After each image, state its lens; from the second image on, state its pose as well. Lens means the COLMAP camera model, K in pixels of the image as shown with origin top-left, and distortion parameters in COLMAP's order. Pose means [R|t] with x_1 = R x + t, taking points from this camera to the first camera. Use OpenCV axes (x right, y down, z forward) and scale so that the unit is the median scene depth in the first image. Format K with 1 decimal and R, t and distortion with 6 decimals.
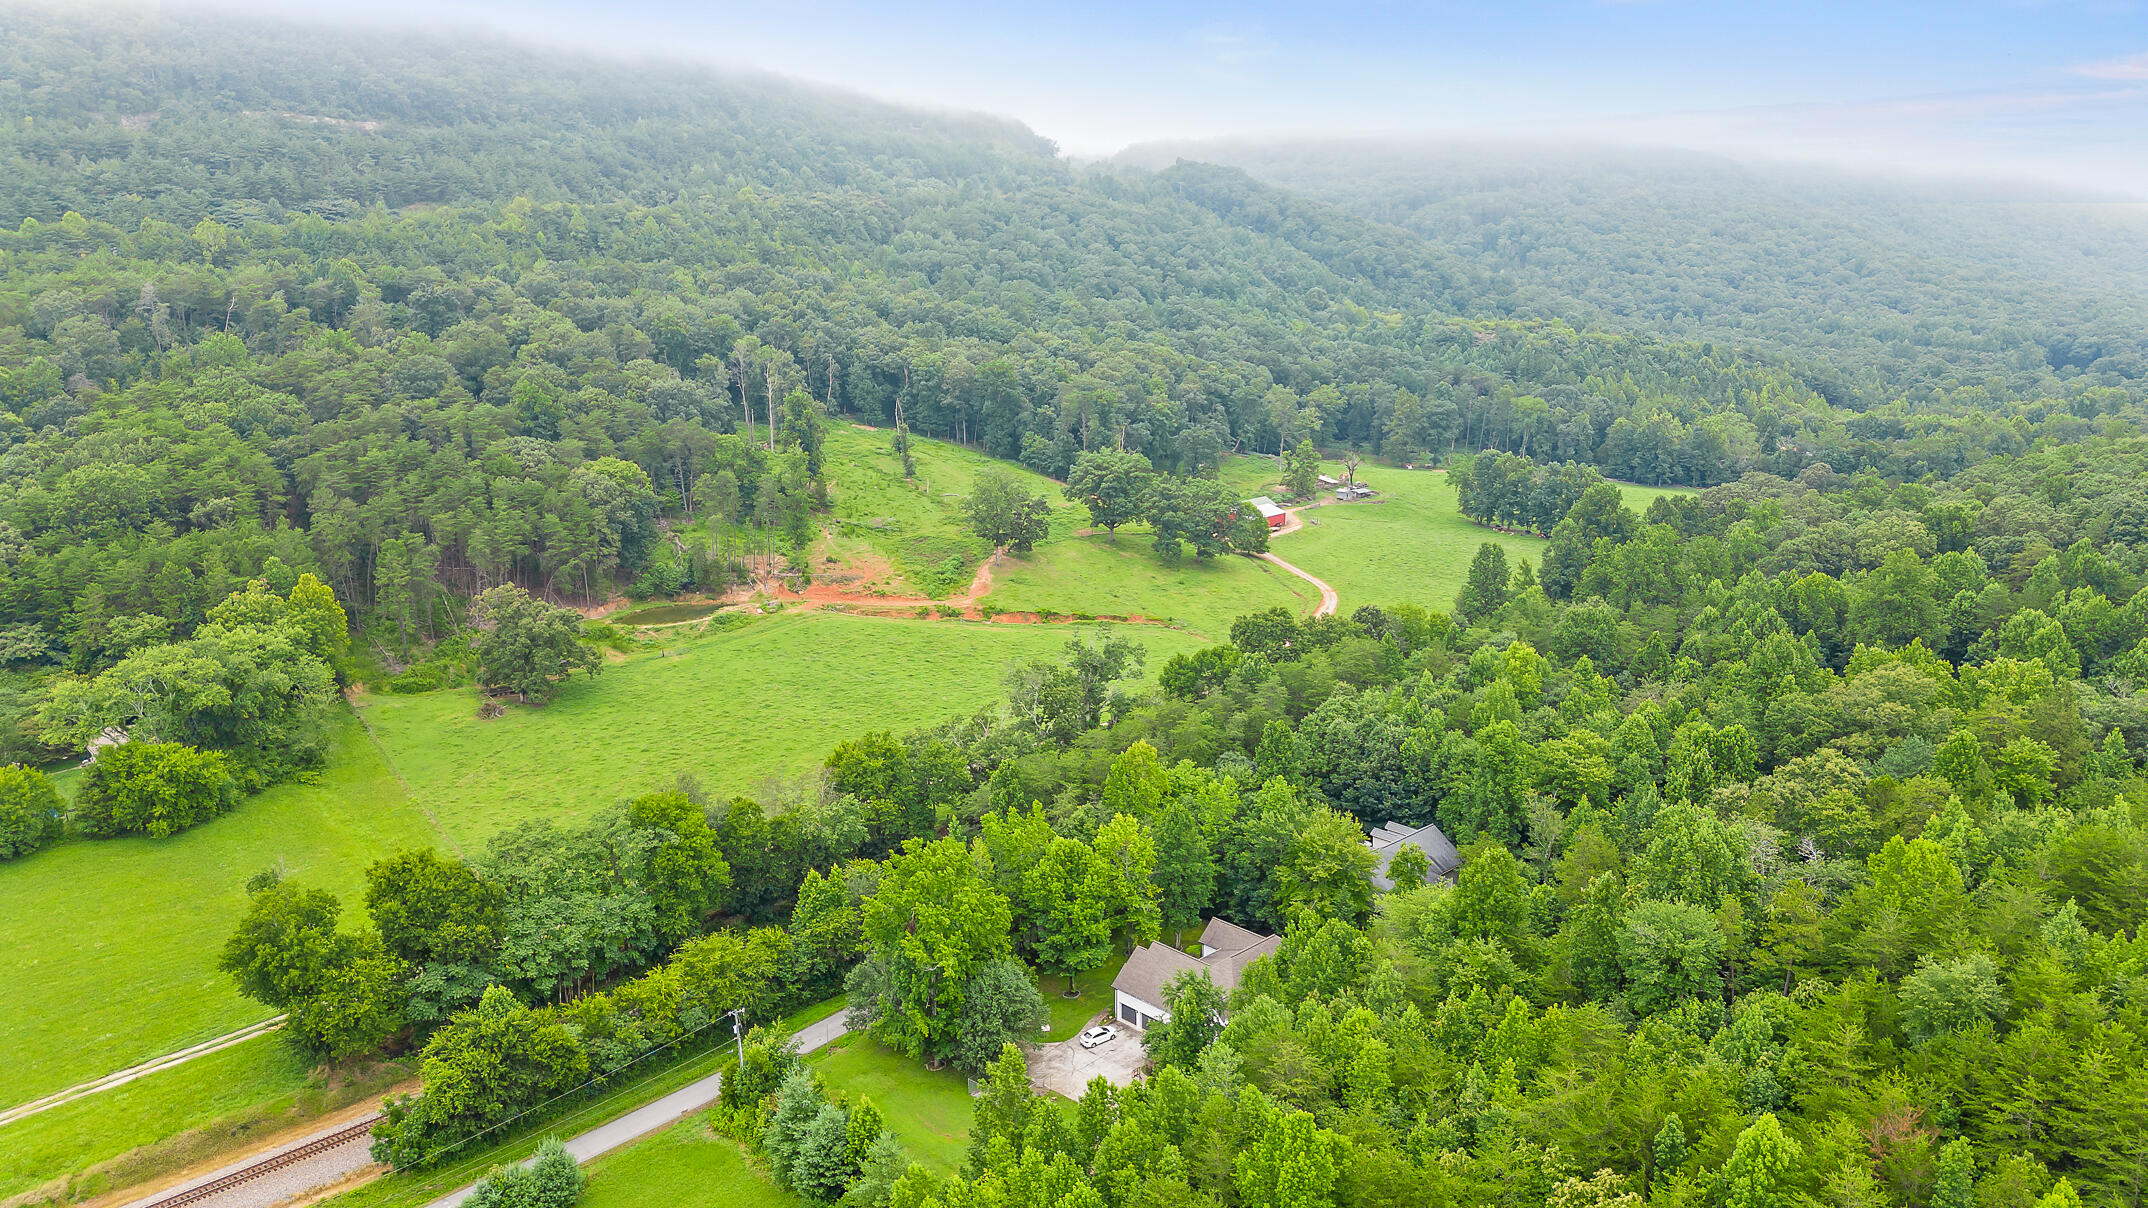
lens RADIAL K [[1507.3, 0, 1062.1], [0, 1507.3, 609.3], [0, 0, 1]] dist [0.069675, -0.069977]
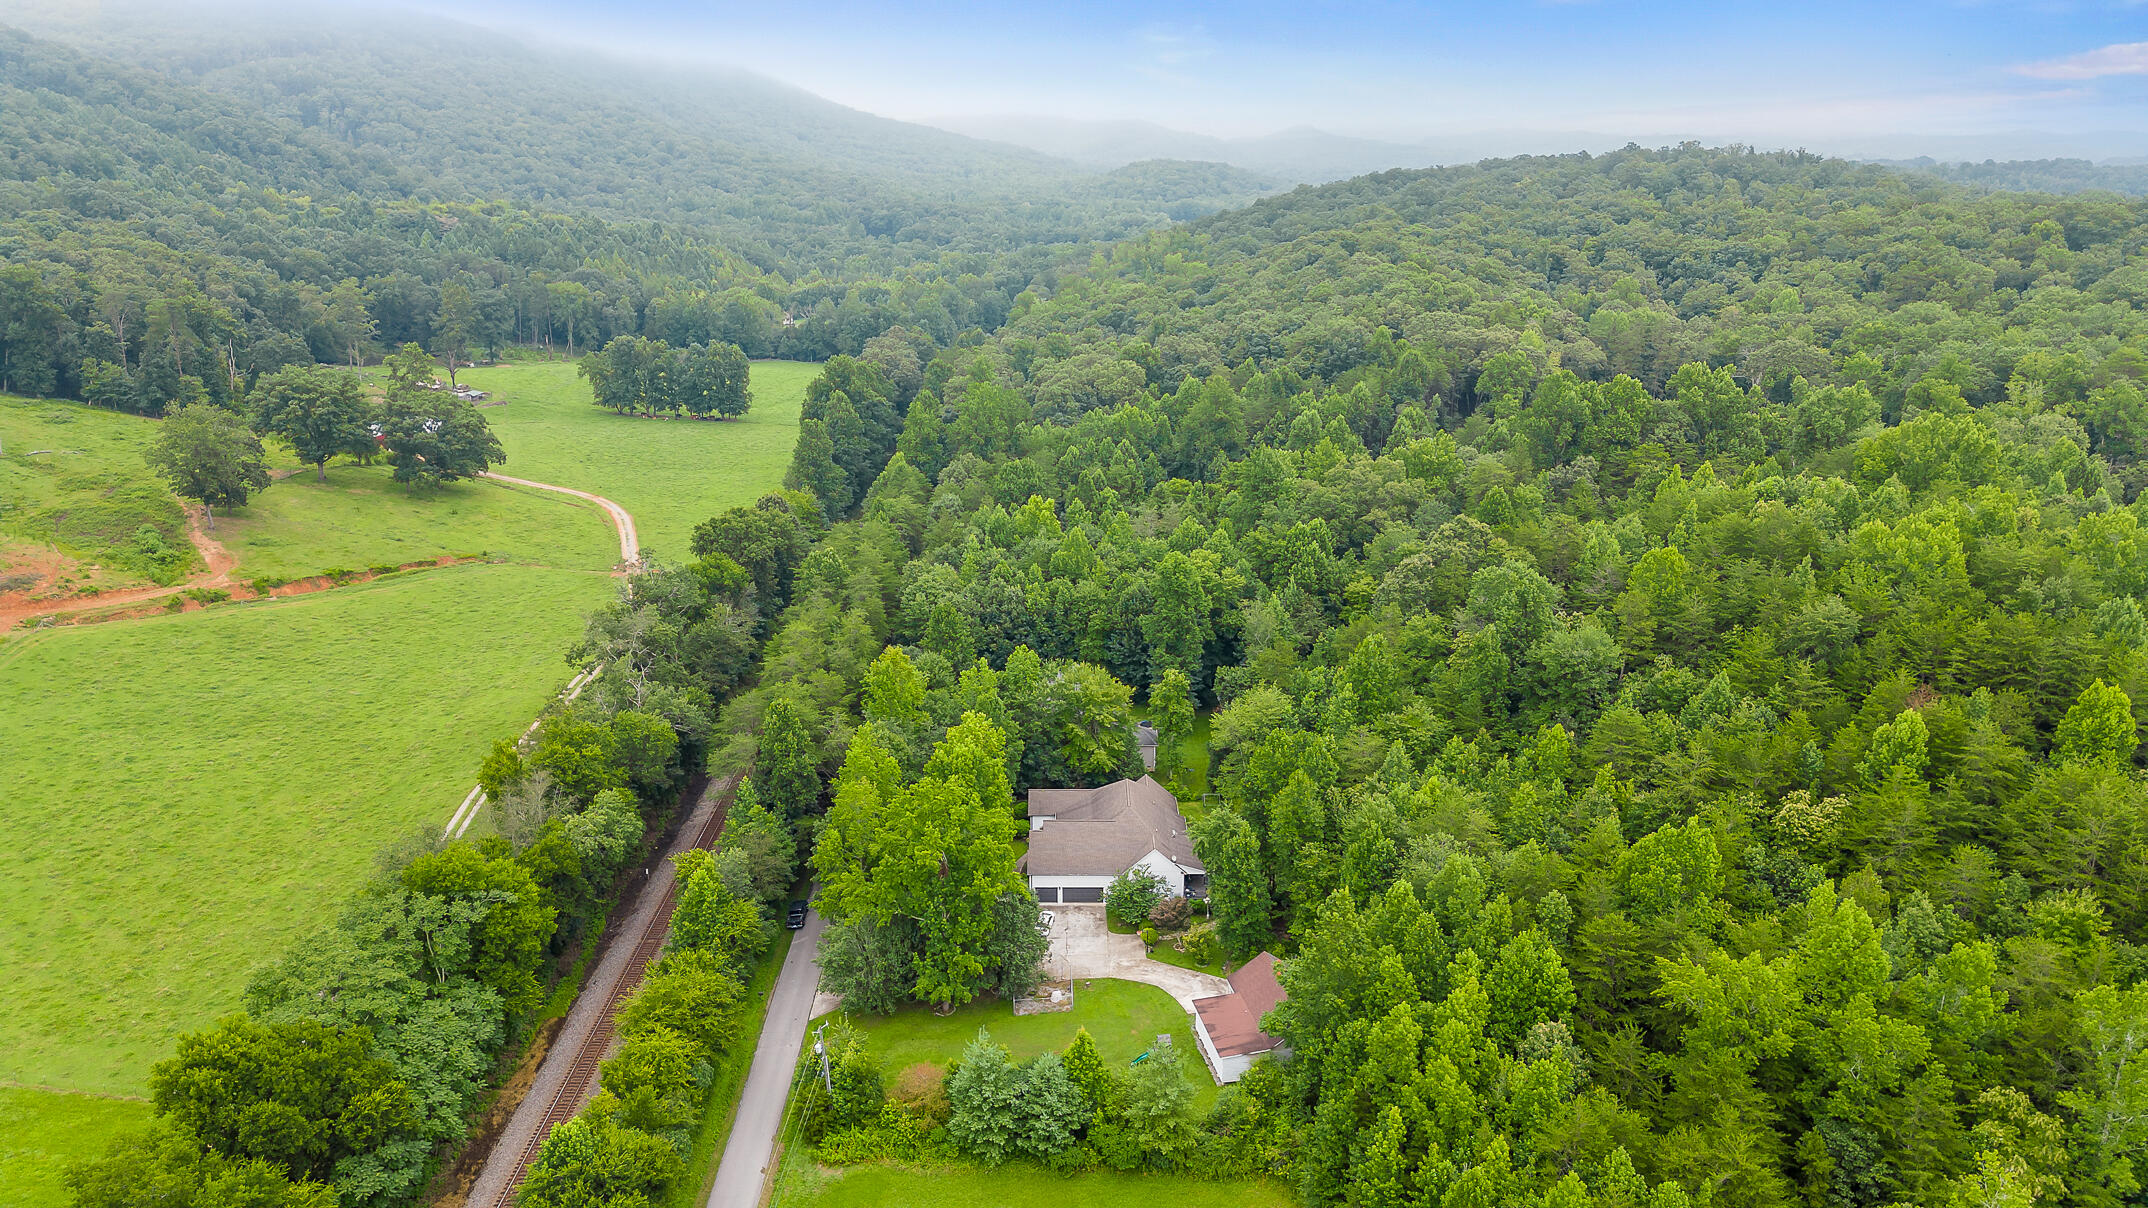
lens RADIAL K [[1507.3, 0, 1088.4], [0, 1507.3, 604.5], [0, 0, 1]] dist [0.069675, -0.069977]
pose [[0.693606, -0.206862, 0.690014, -0.224088], [0.157366, 0.978257, 0.135091, -0.021382], [-0.702956, 0.014885, 0.711078, 0.095194]]
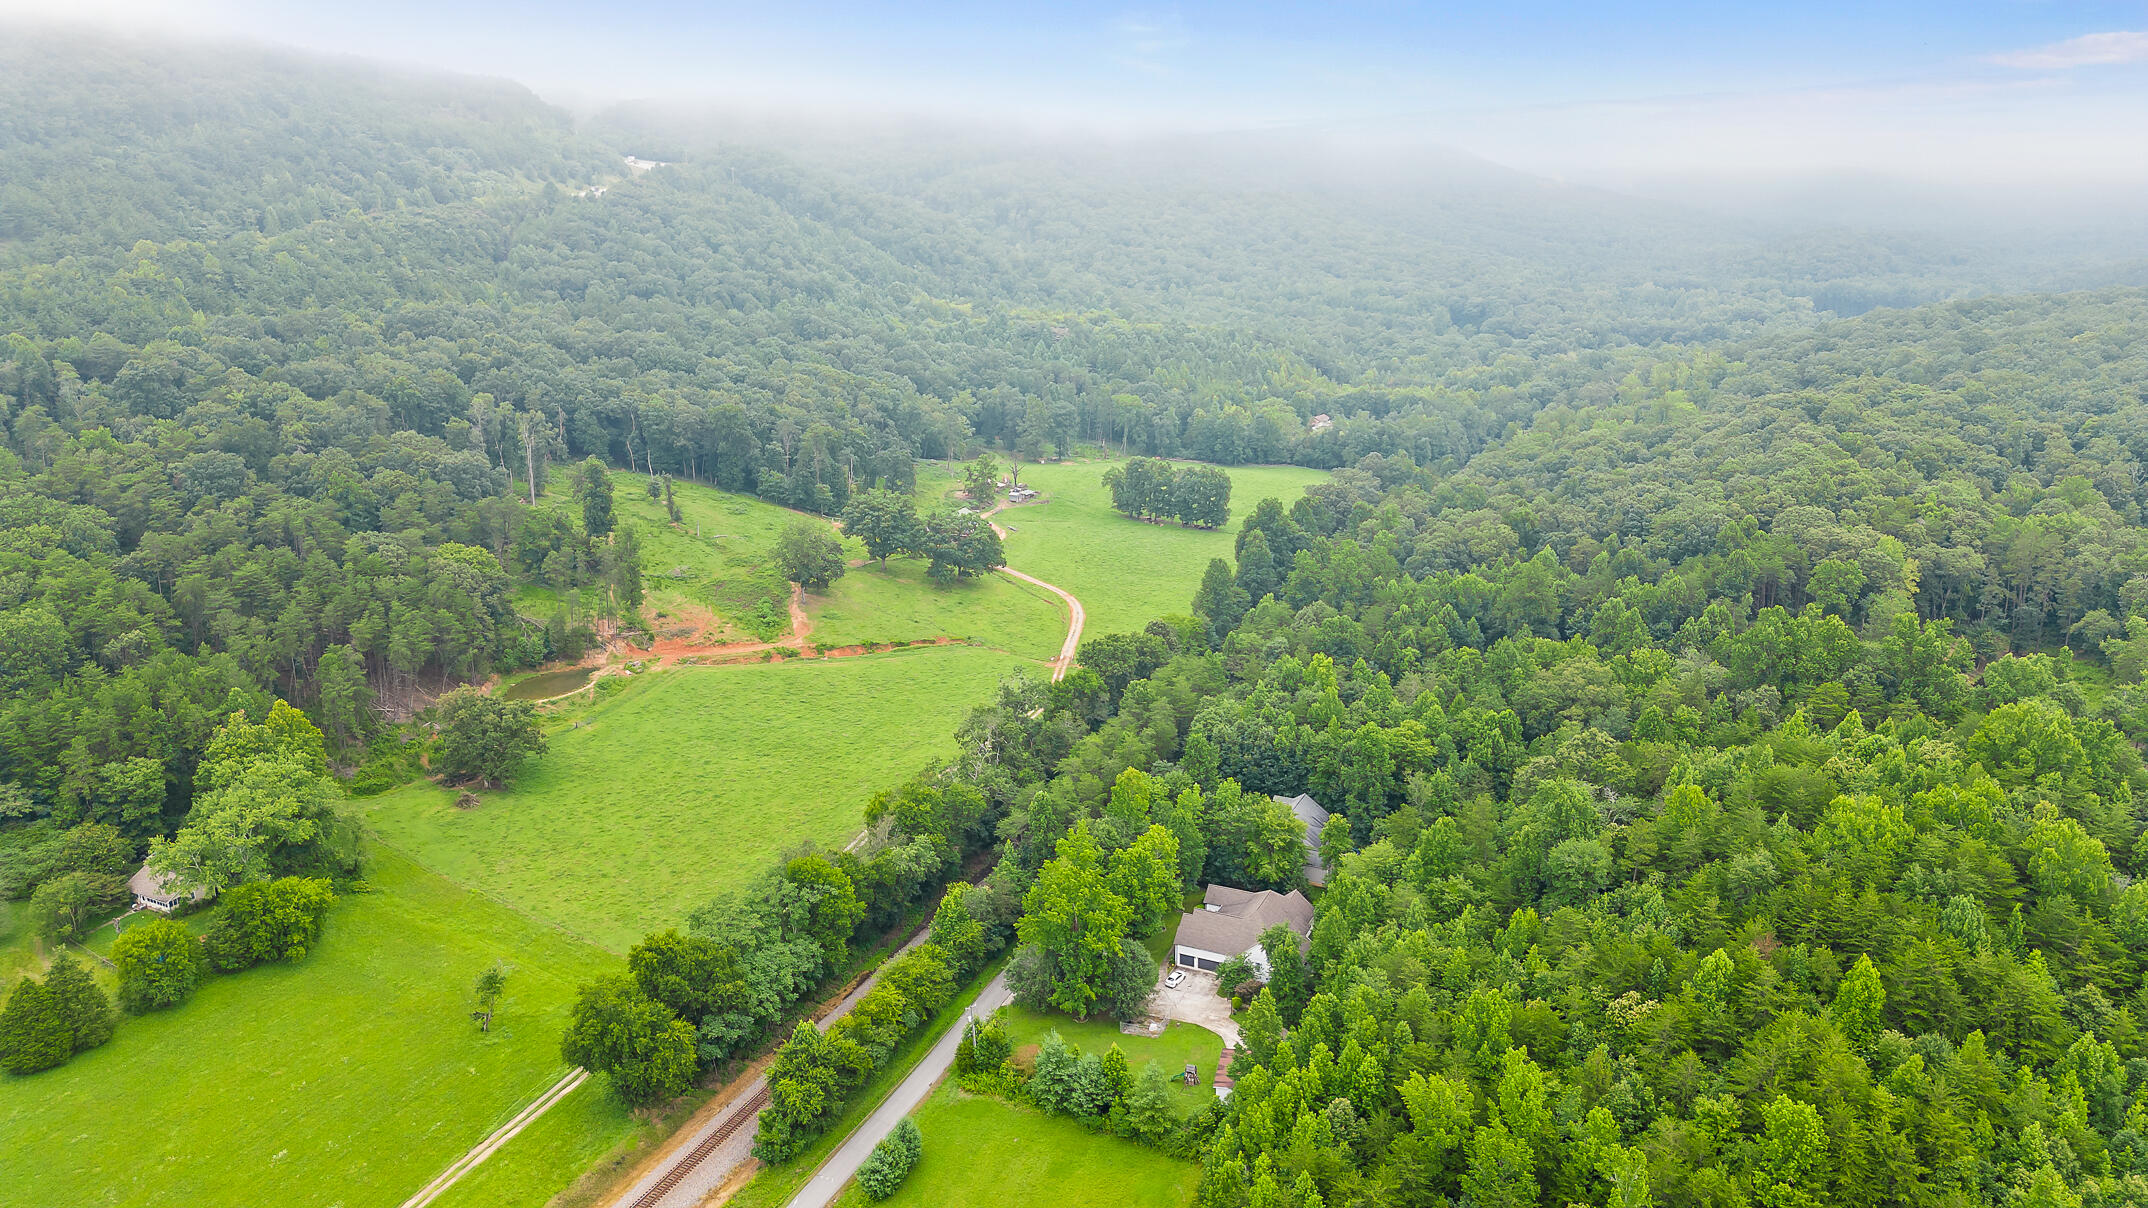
lens RADIAL K [[1507.3, 0, 1069.8], [0, 1507.3, 615.2], [0, 0, 1]] dist [0.069675, -0.069977]
pose [[0.933931, -0.099672, 0.343276, -0.197579], [0.082190, 0.994485, 0.065144, -0.062381], [-0.347876, -0.032626, 0.936973, -0.116983]]
